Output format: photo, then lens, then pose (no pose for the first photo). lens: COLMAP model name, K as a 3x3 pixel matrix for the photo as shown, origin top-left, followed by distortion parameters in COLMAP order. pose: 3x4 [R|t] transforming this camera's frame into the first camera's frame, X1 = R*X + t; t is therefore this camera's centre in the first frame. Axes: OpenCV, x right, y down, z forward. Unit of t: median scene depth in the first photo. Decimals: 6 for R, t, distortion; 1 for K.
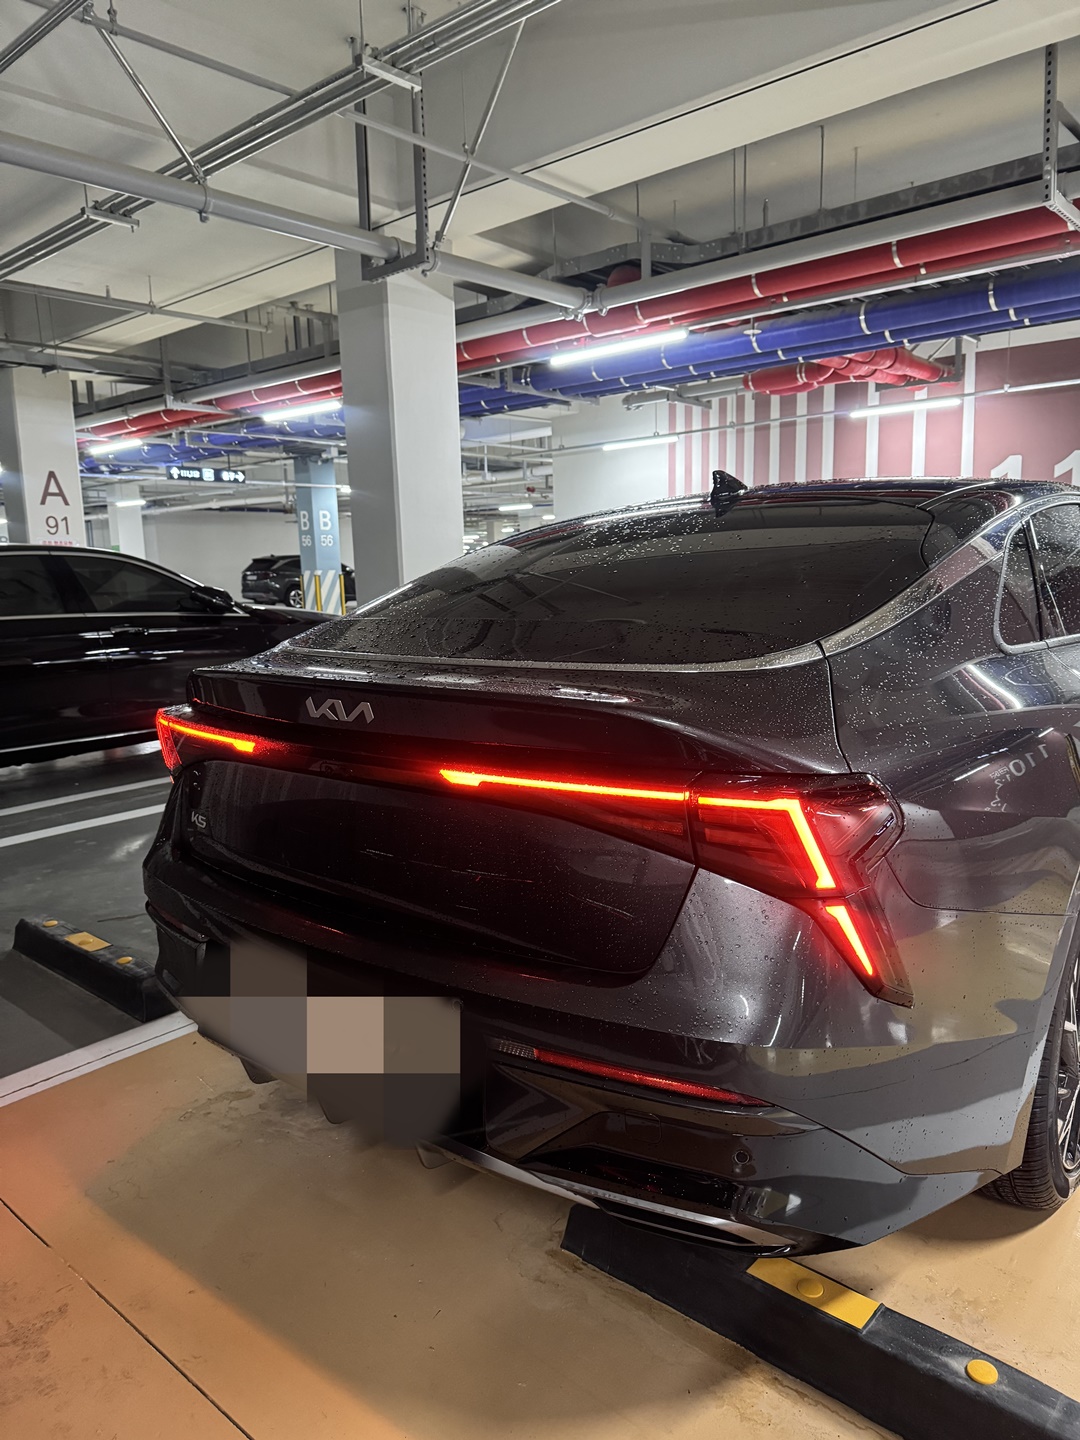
lens RADIAL K [[1021.4, 0, 574.7], [0, 1021.4, 722.0], [0, 0, 1]] dist [0.055944, -0.069332]
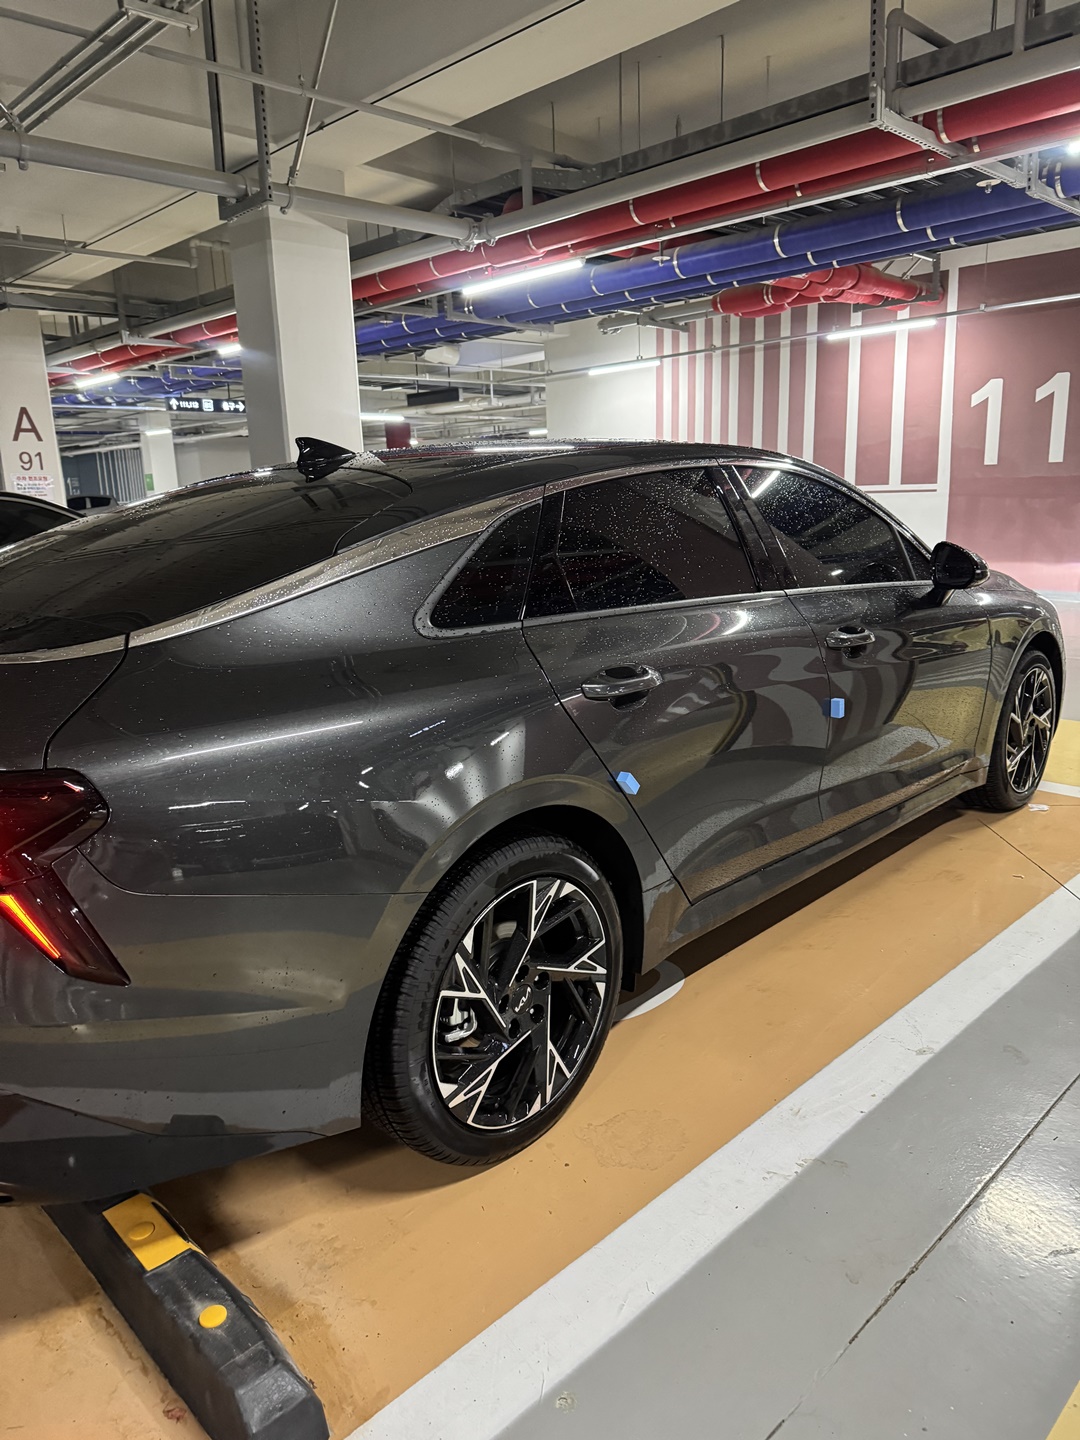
lens RADIAL K [[1029.1, 0, 540.0], [0, 1029.1, 720.0], [0, 0, 1]] dist [0.011974, -0.005849]
pose [[0.996650, 0.013462, -0.080671, 0.106122], [-0.007852, 0.997553, 0.069470, -0.009507], [0.081409, -0.068603, 0.994317, -0.001057]]
